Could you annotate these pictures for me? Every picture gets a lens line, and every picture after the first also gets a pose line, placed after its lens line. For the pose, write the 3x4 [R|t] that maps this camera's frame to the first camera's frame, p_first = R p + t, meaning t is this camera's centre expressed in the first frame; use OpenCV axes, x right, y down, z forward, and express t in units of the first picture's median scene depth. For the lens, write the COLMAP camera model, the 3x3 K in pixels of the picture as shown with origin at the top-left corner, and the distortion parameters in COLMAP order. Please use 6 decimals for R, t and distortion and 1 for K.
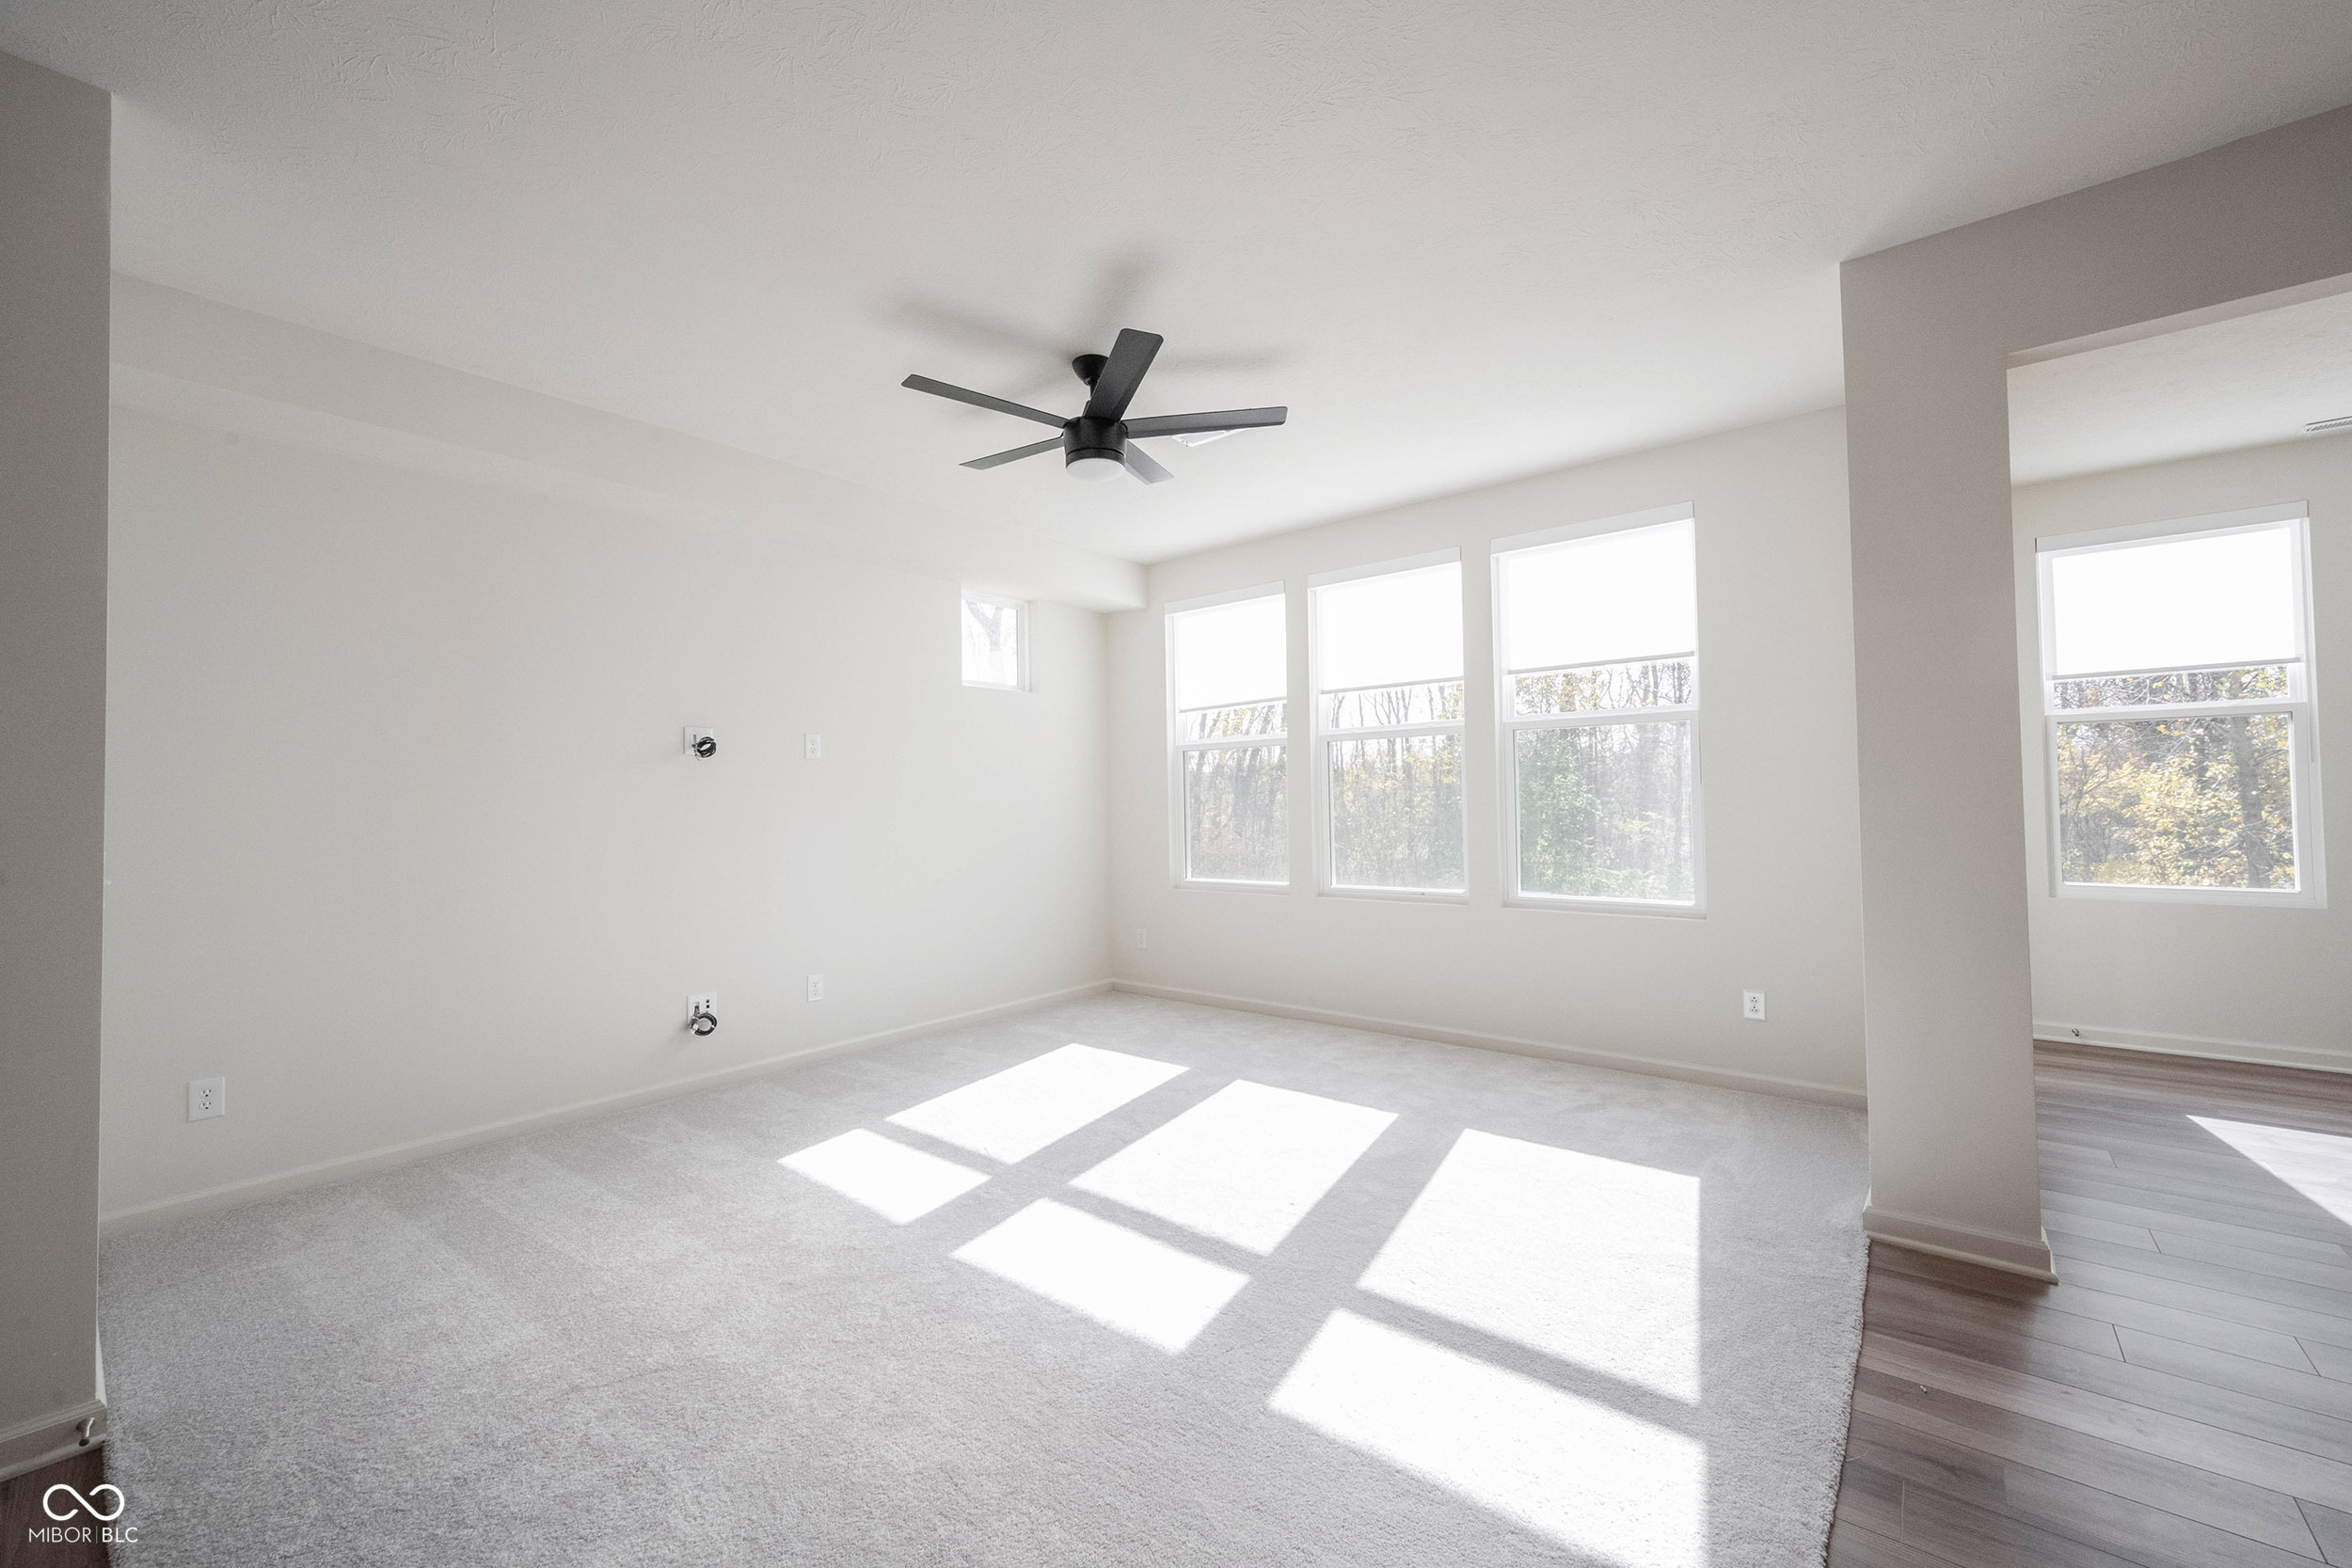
lens RADIAL K [[926.3, 0, 1174.4], [0, 926.3, 783.7], [0, 0, 1]] dist [-0.000617, 0.000330]
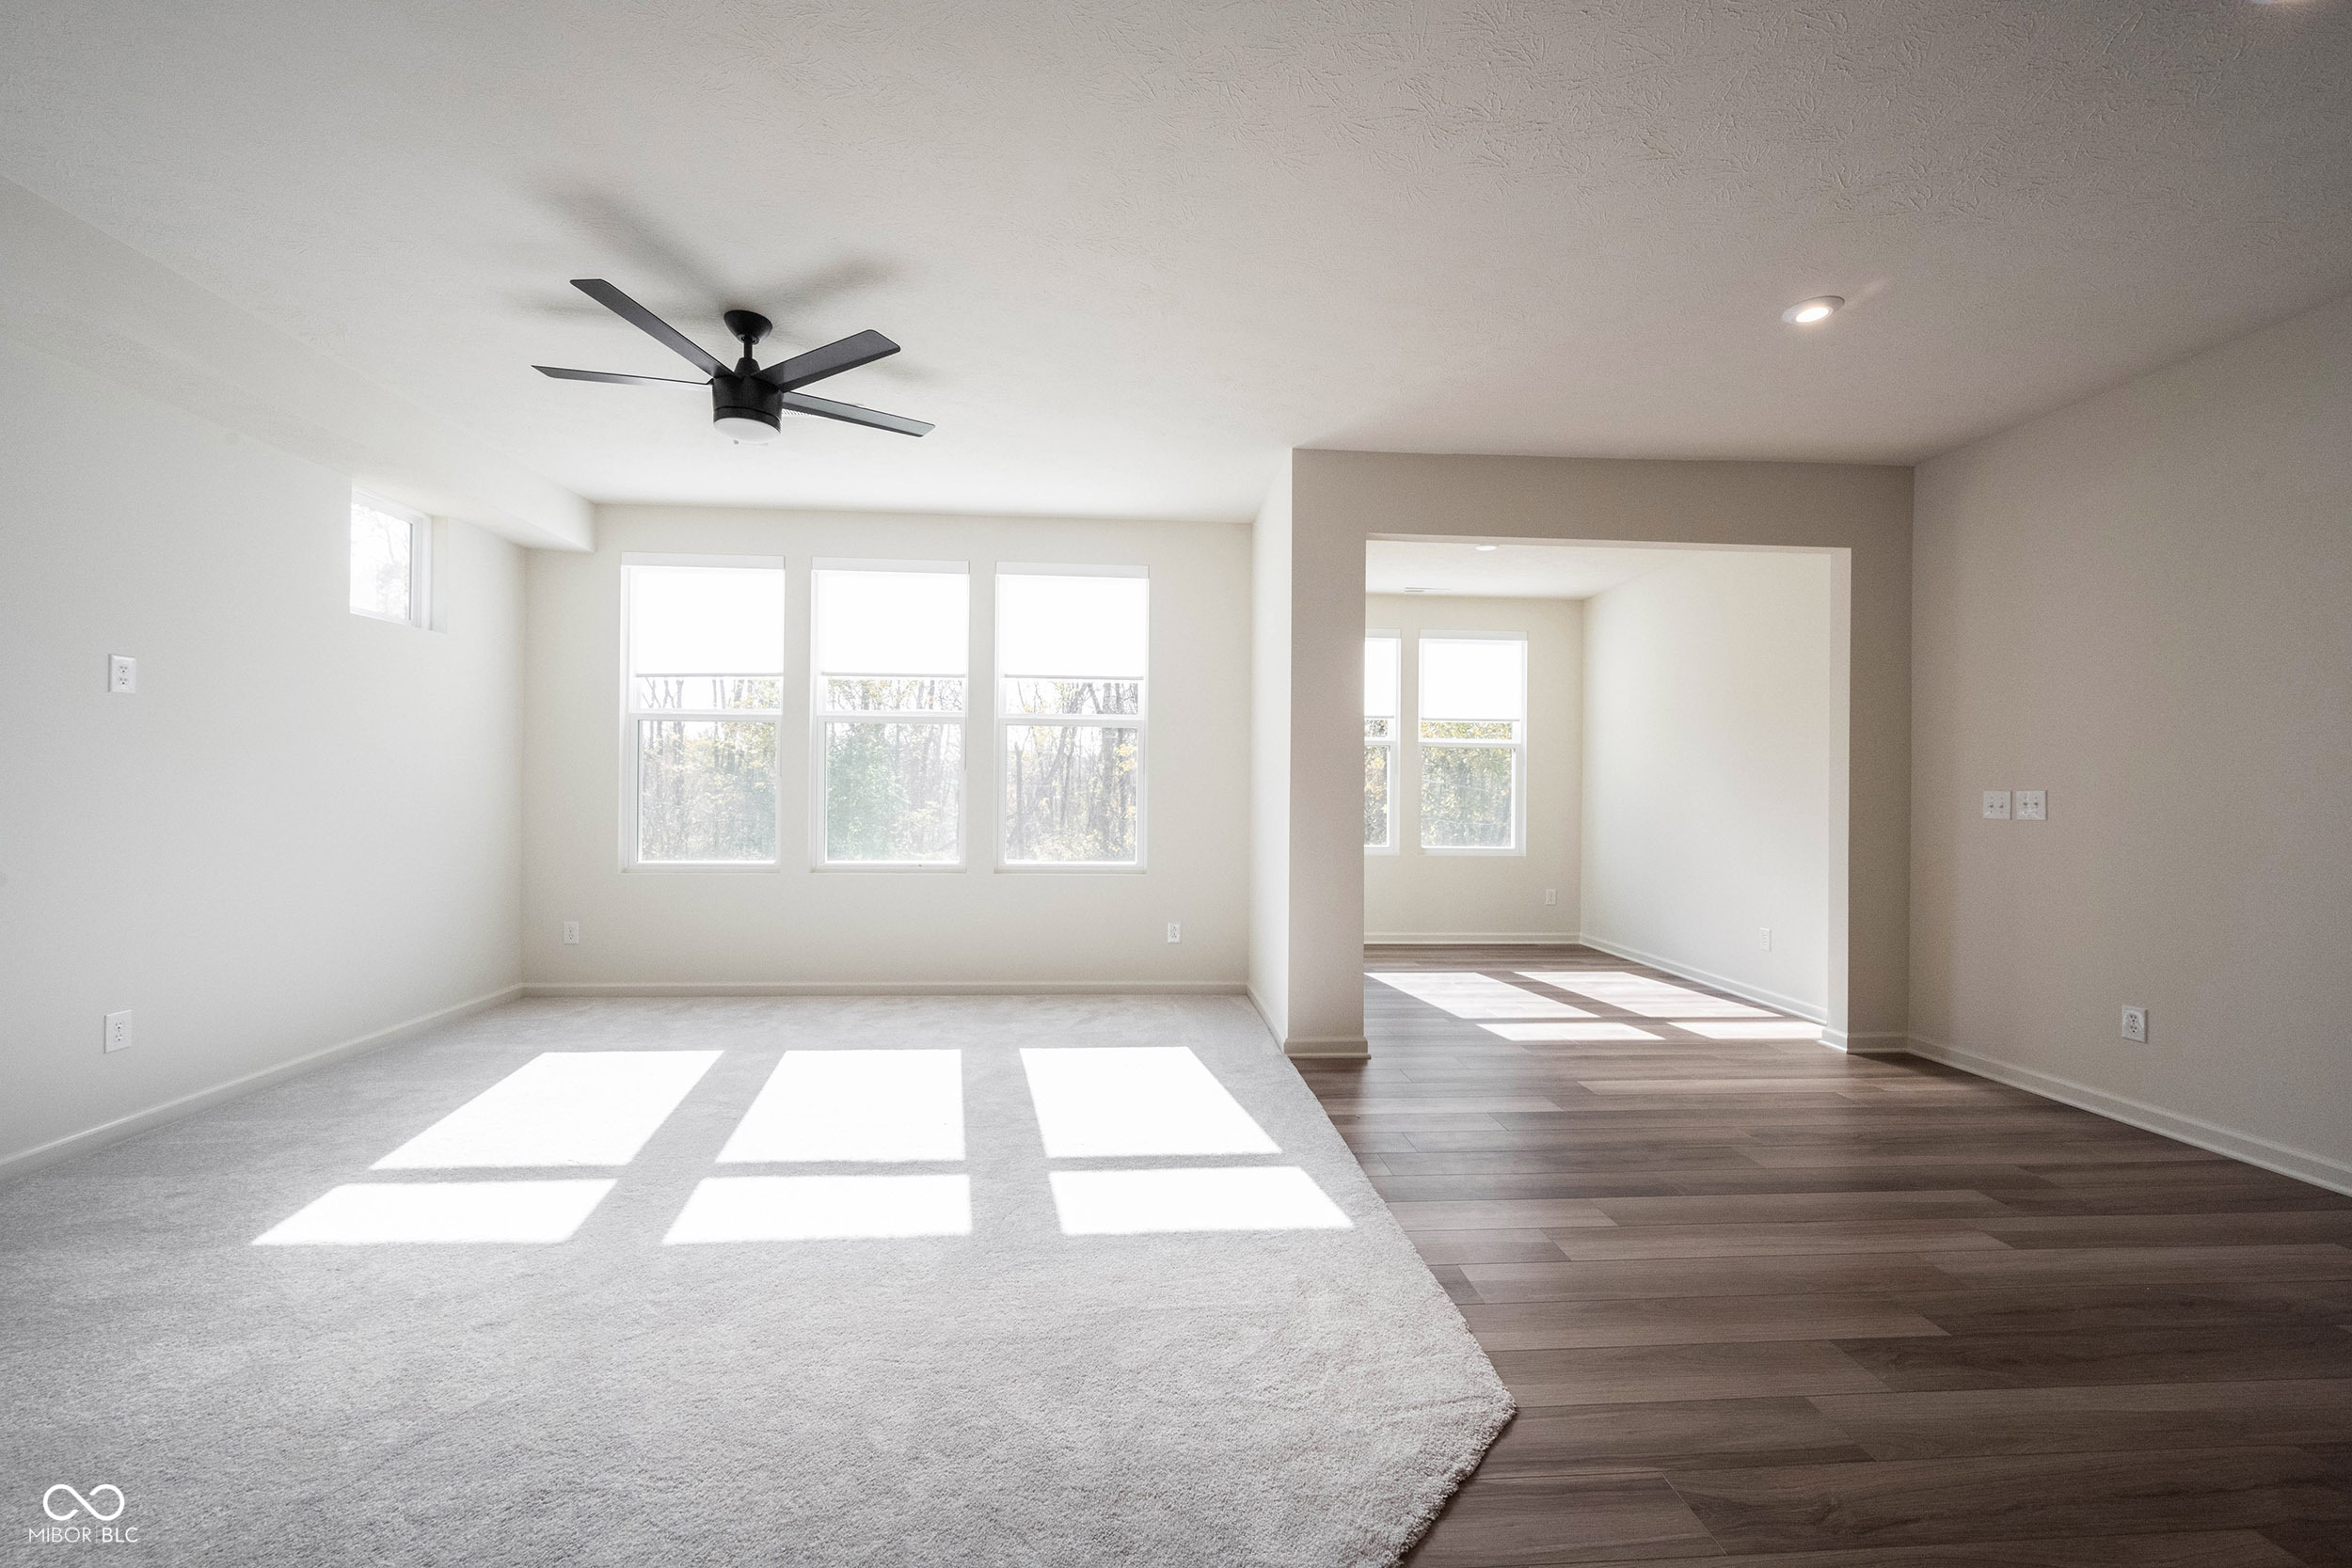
lens RADIAL K [[926.3, 0, 1174.4], [0, 926.3, 783.7], [0, 0, 1]] dist [-0.000617, 0.000330]
pose [[0.728289, 0.027968, 0.684699, -0.360066], [-0.036017, 0.999348, -0.002510, 0.016583], [-0.684323, -0.022833, 0.728822, -0.022460]]
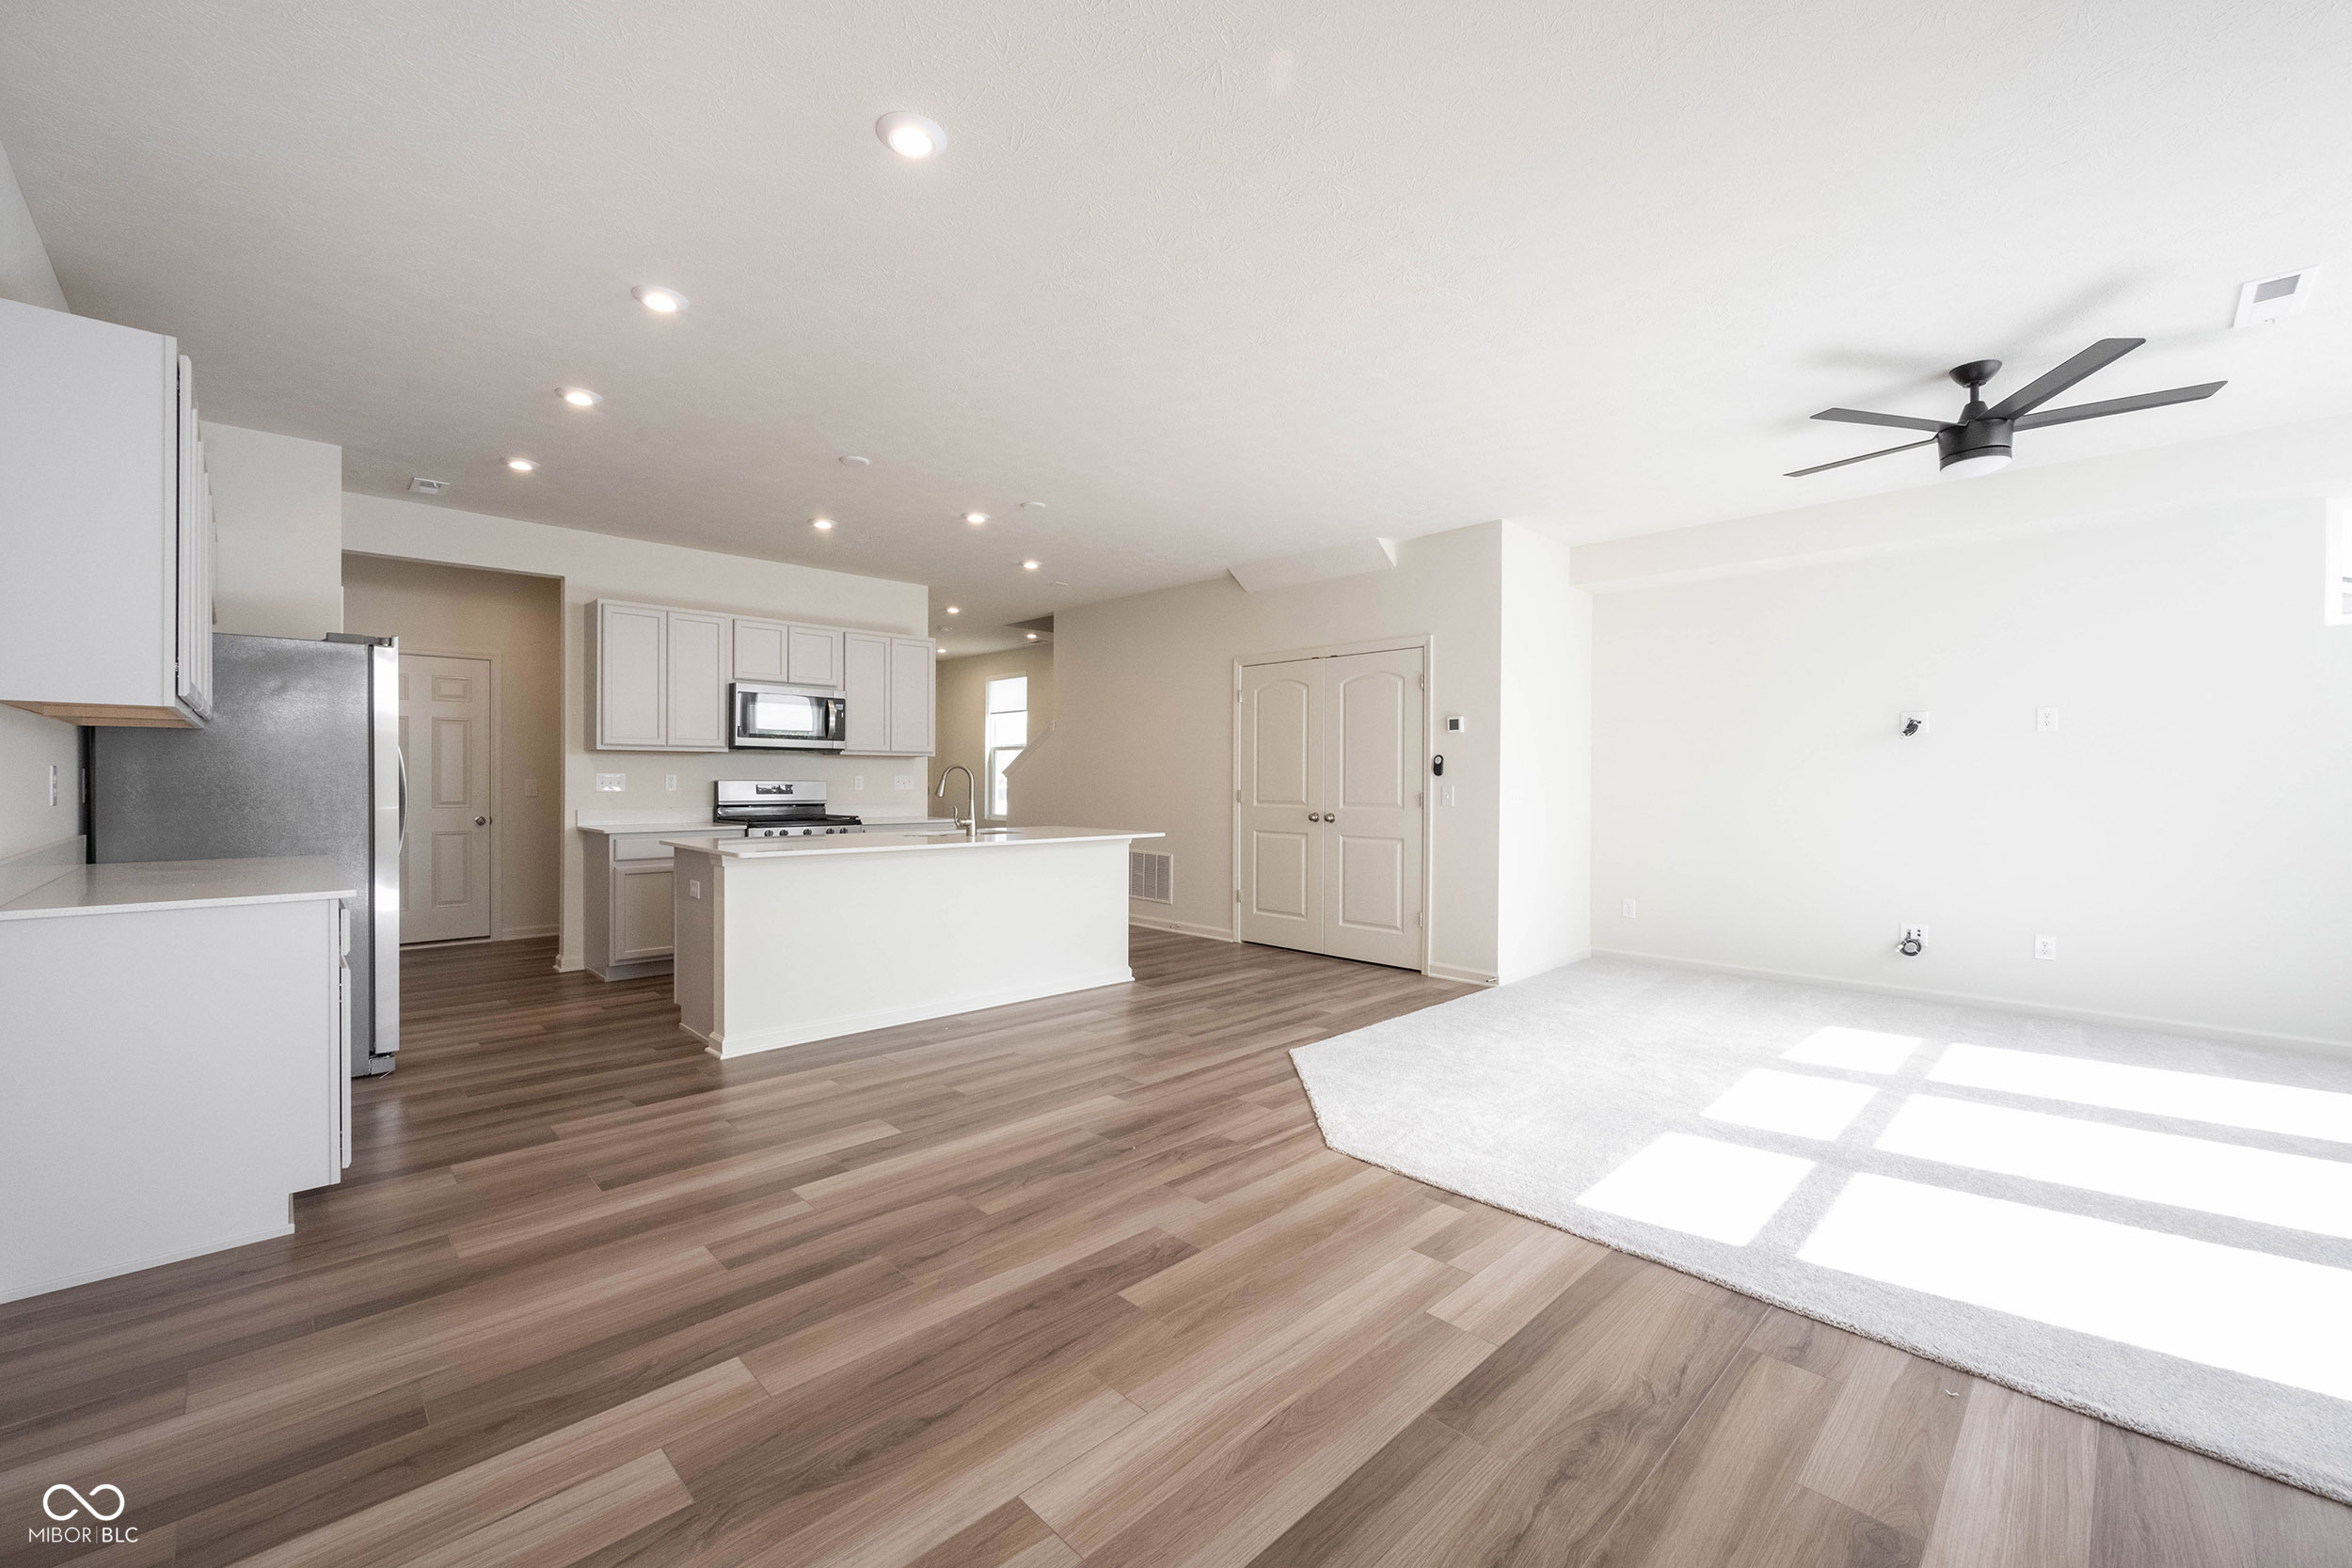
lens RADIAL K [[943.3, 0, 1170.4], [0, 943.3, 781.3], [0, 0, 1]] dist [-0.000887, -0.000041]
pose [[-0.118235, 0.018824, -0.992807, 0.976293], [0.017184, 0.999709, 0.016908, -0.006315], [0.992837, -0.015061, -0.118524, 0.168941]]
